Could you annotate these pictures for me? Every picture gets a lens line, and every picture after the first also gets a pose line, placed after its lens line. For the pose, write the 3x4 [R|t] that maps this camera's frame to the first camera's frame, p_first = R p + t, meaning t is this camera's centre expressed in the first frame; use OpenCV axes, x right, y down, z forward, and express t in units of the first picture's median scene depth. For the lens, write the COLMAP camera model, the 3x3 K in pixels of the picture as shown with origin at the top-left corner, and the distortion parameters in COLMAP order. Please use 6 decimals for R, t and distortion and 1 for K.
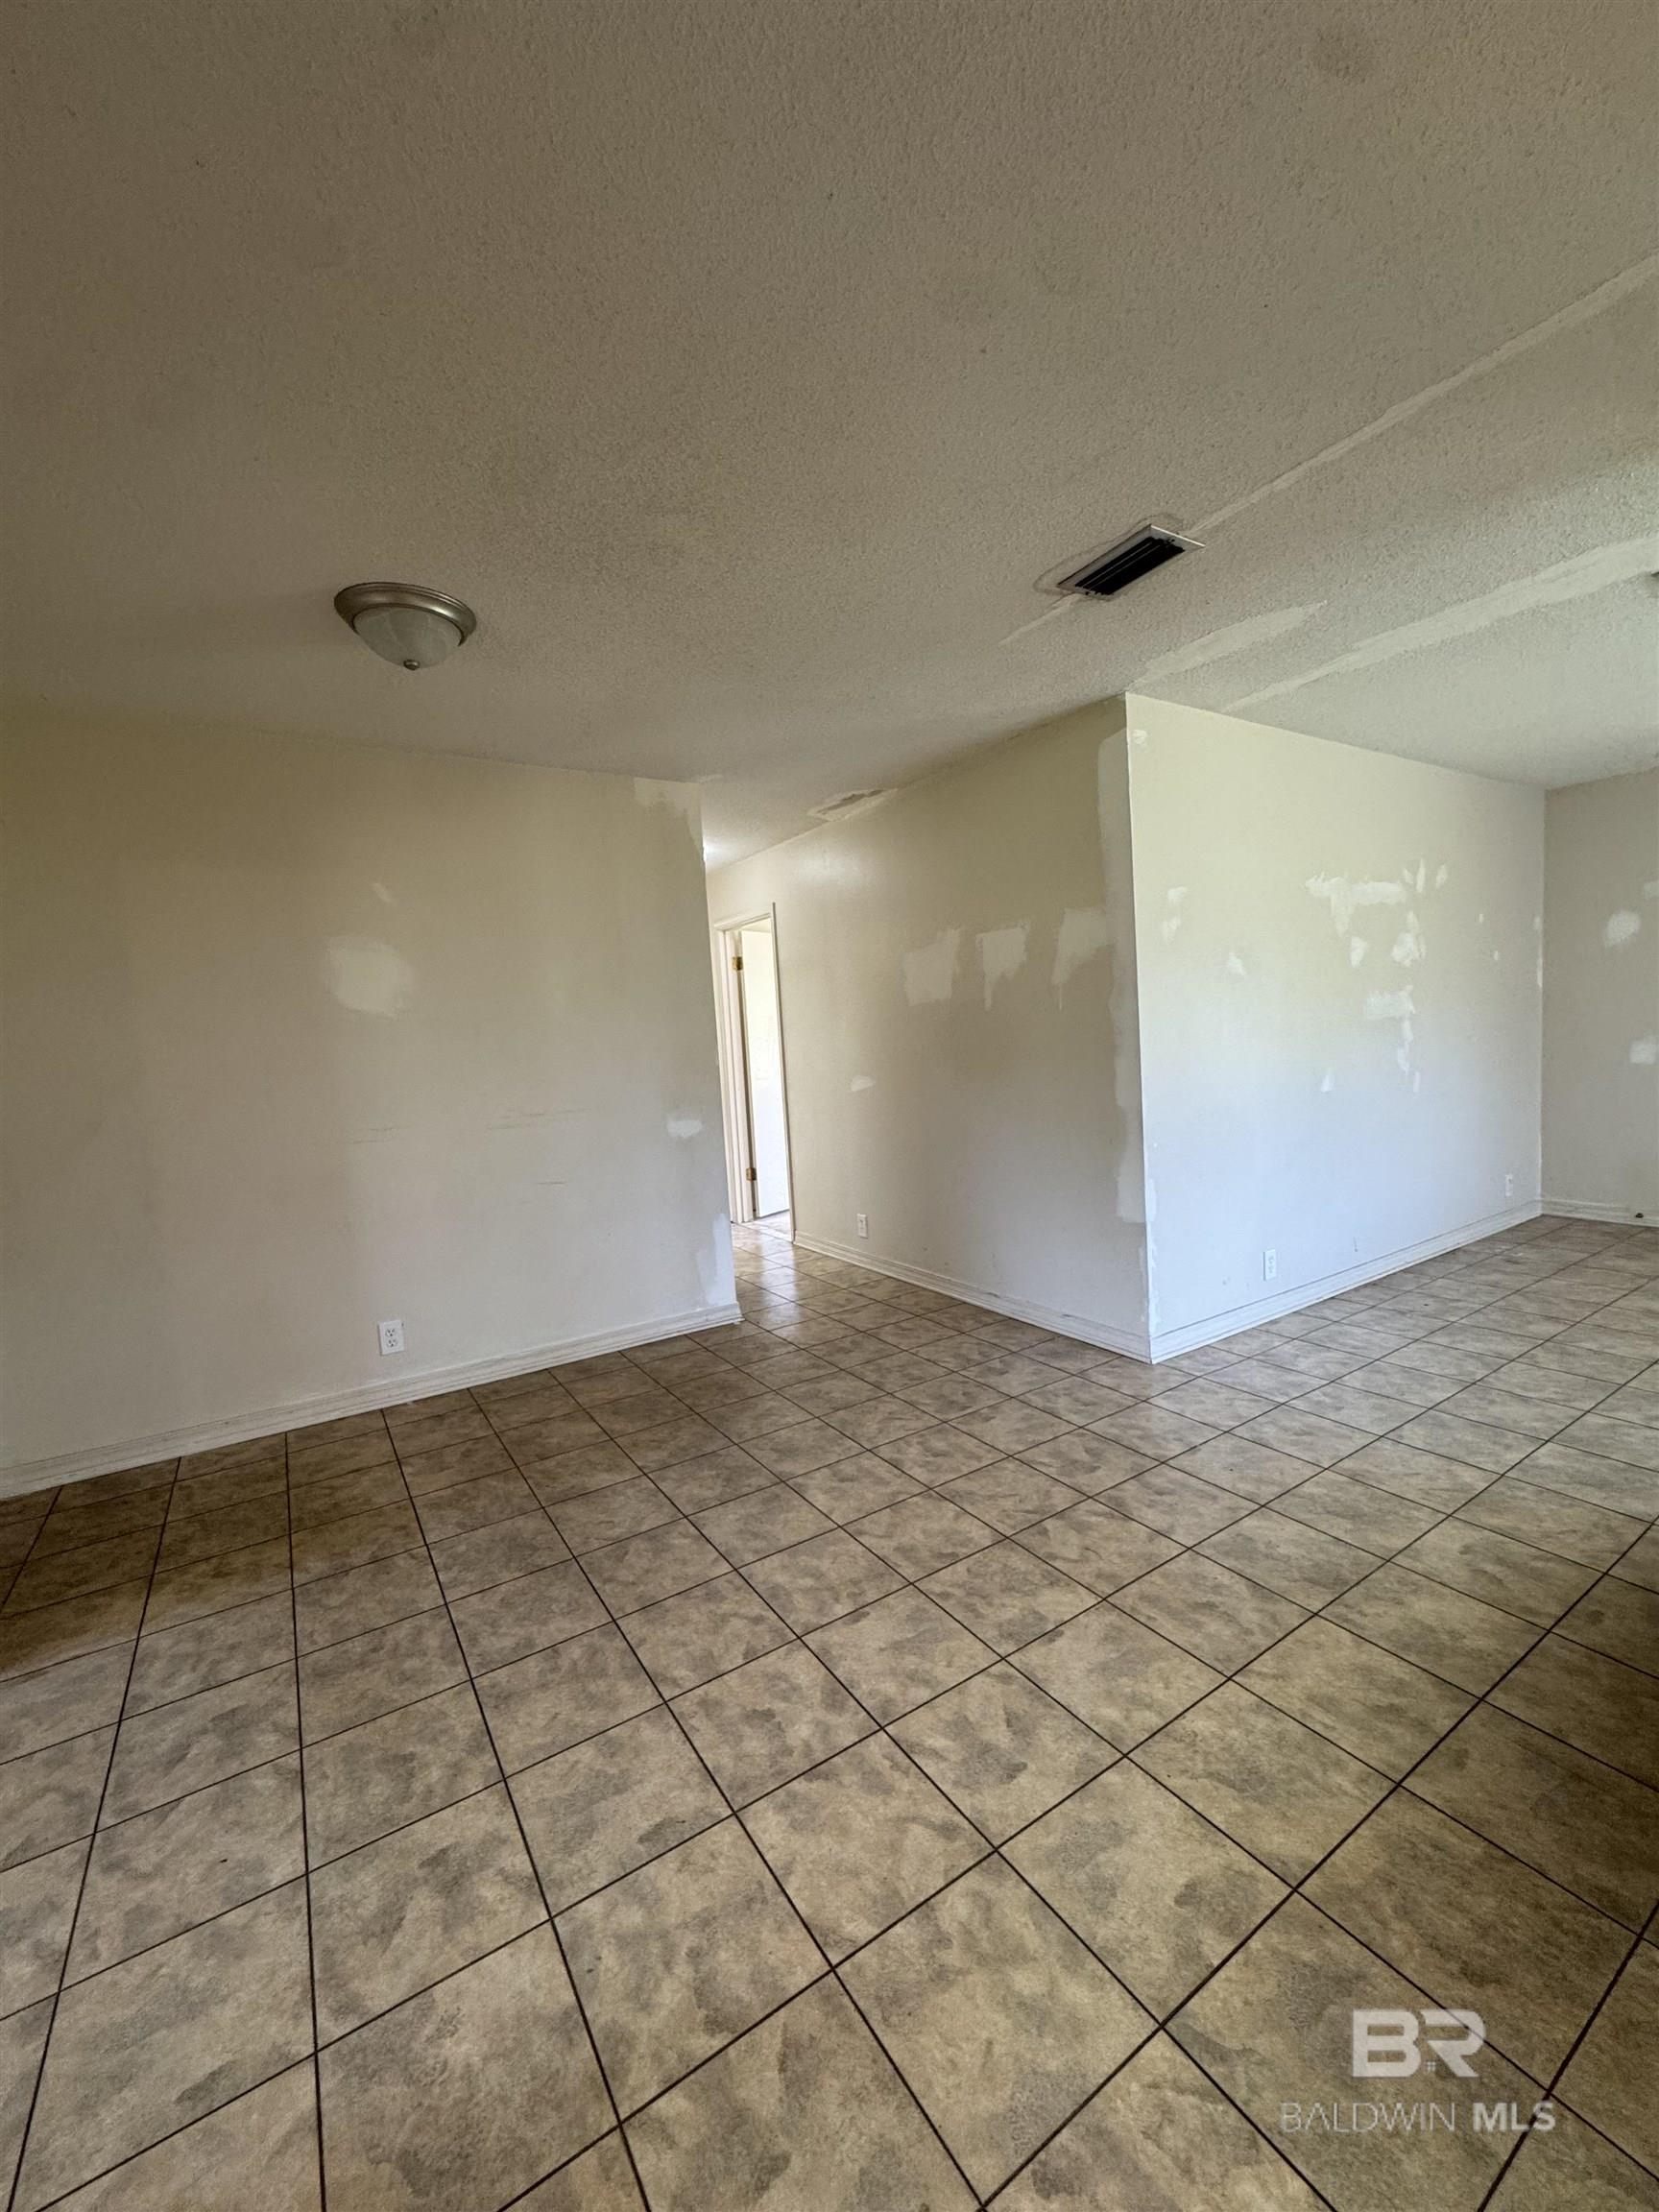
lens RADIAL K [[883.4, 0, 830.8], [0, 883.4, 1106.5], [0, 0, 1]] dist [-0.005967, 0.001200]
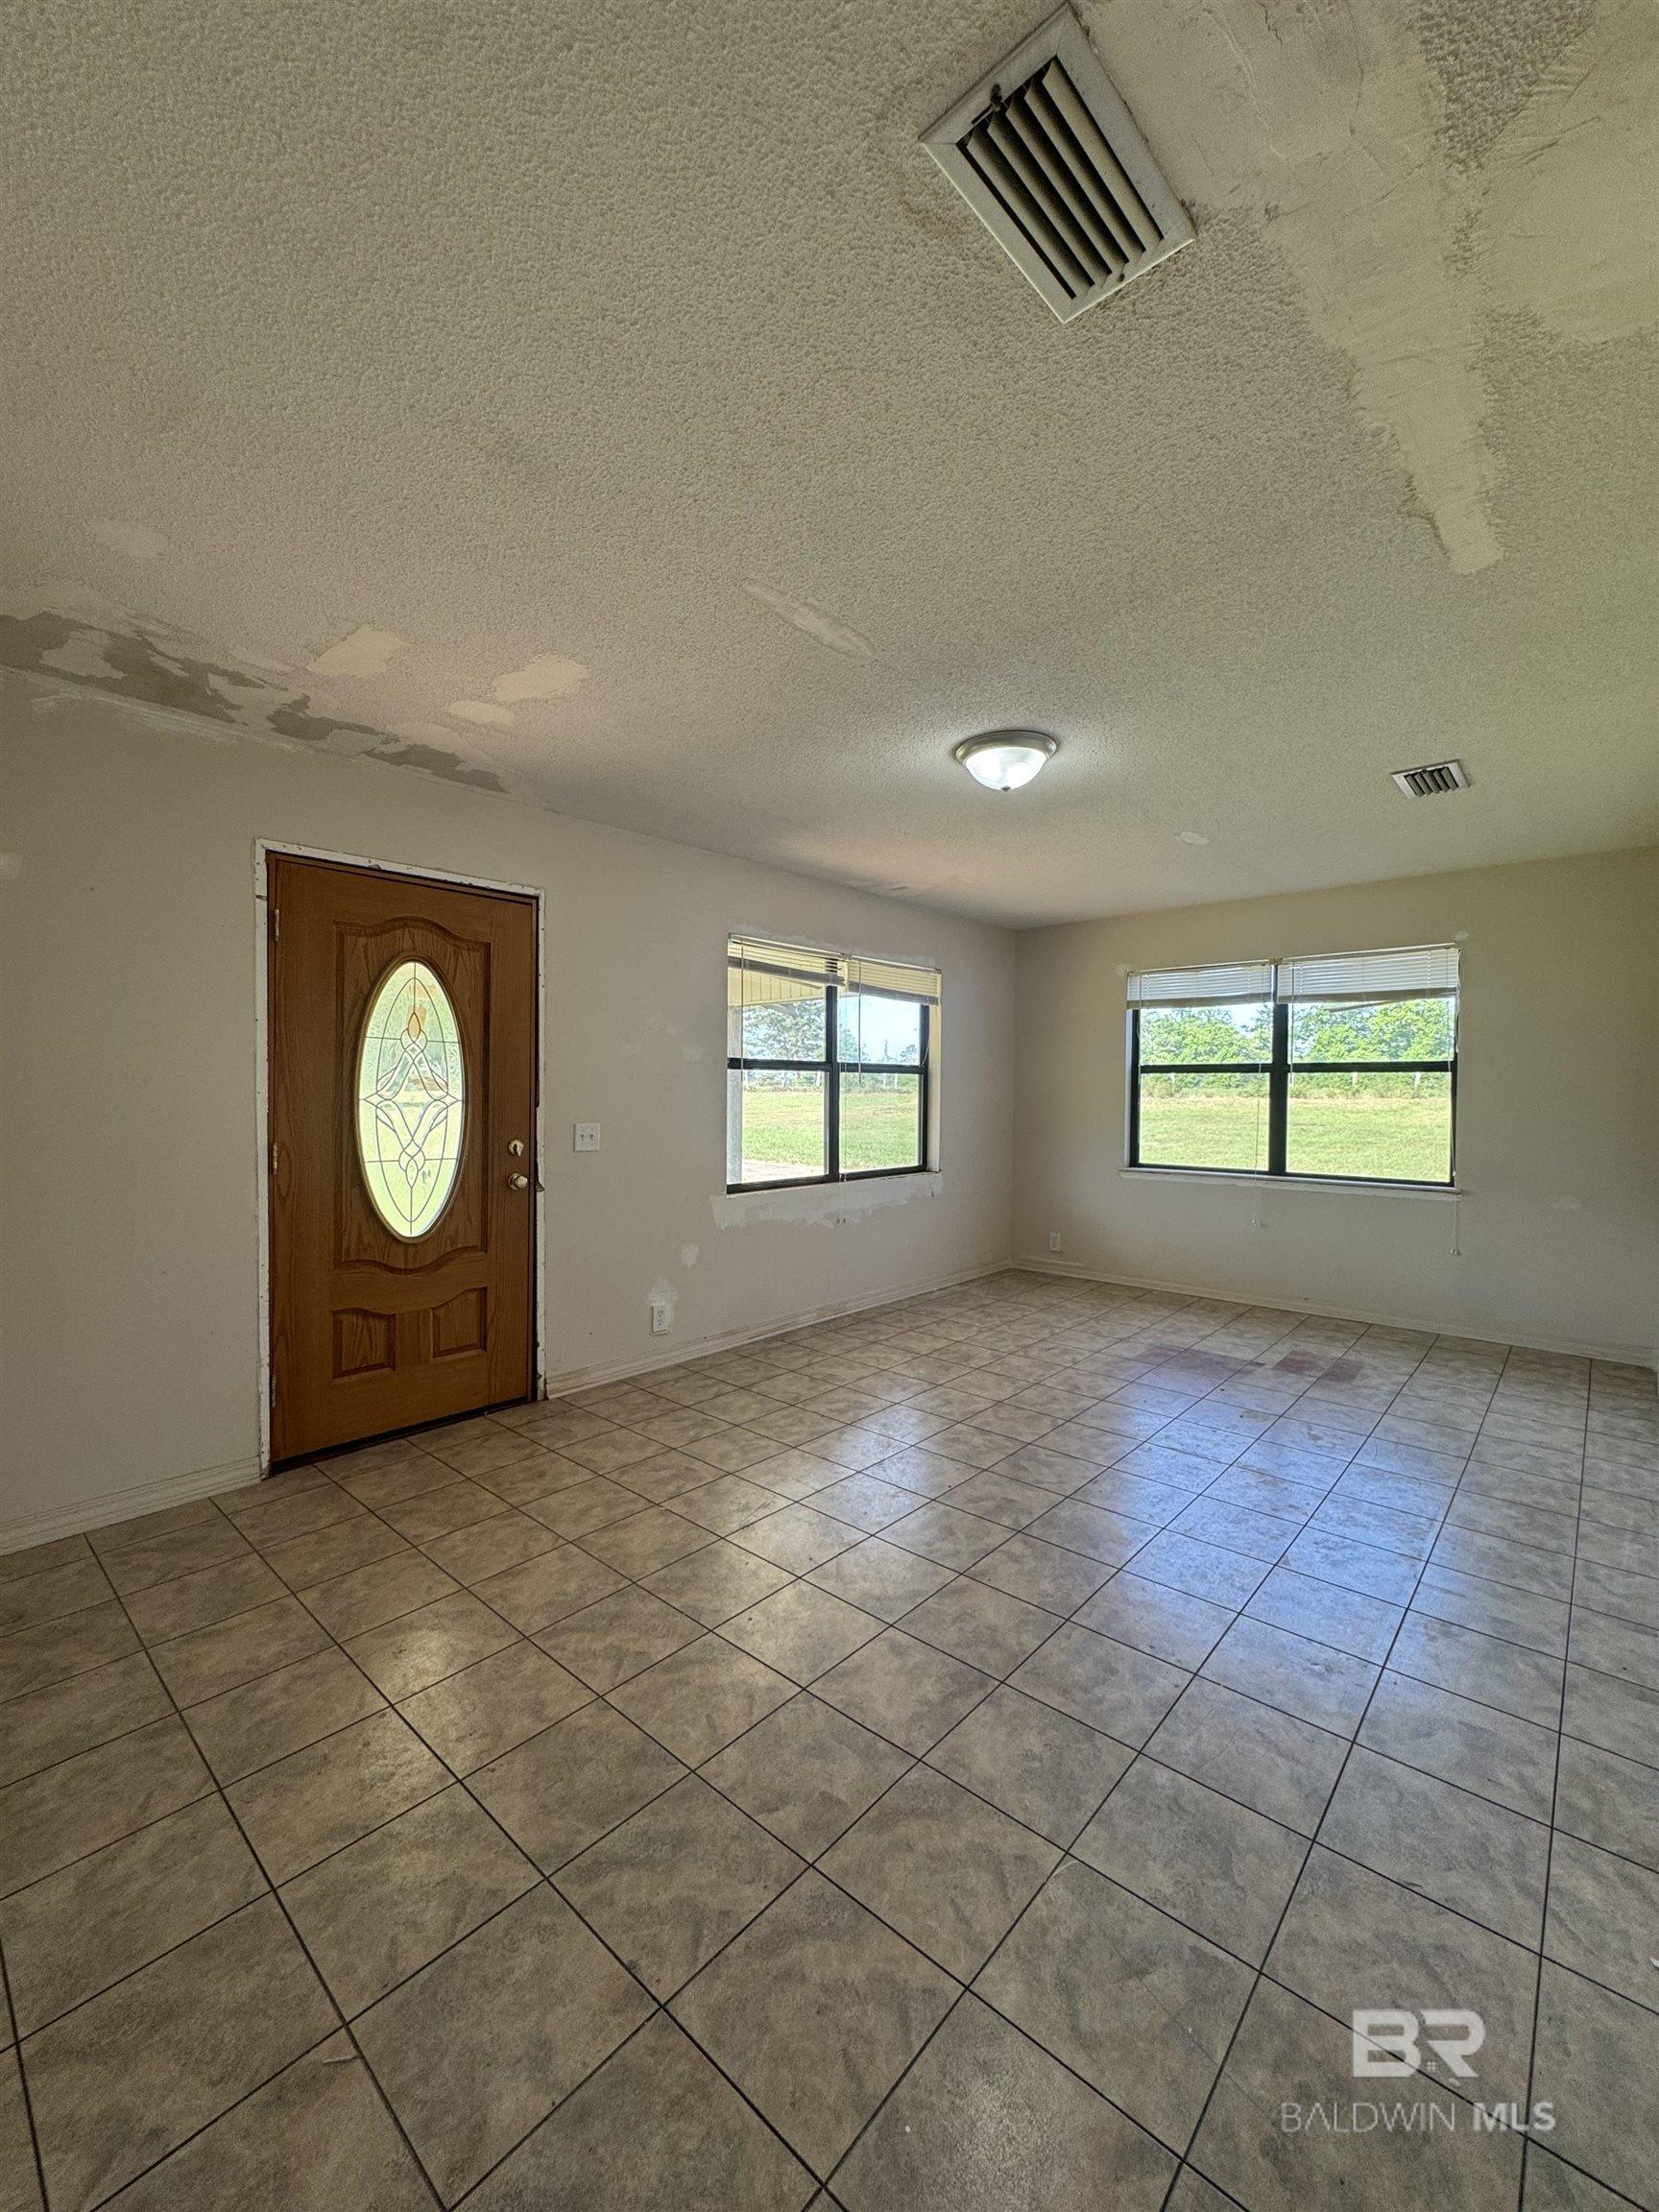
lens RADIAL K [[883.4, 0, 830.8], [0, 883.4, 1106.5], [0, 0, 1]] dist [-0.005967, 0.001200]
pose [[-0.266436, 0.038872, 0.963068, 0.480203], [0.090427, 0.995787, -0.015175, -0.107311], [-0.959601, 0.083044, -0.268829, 0.948543]]
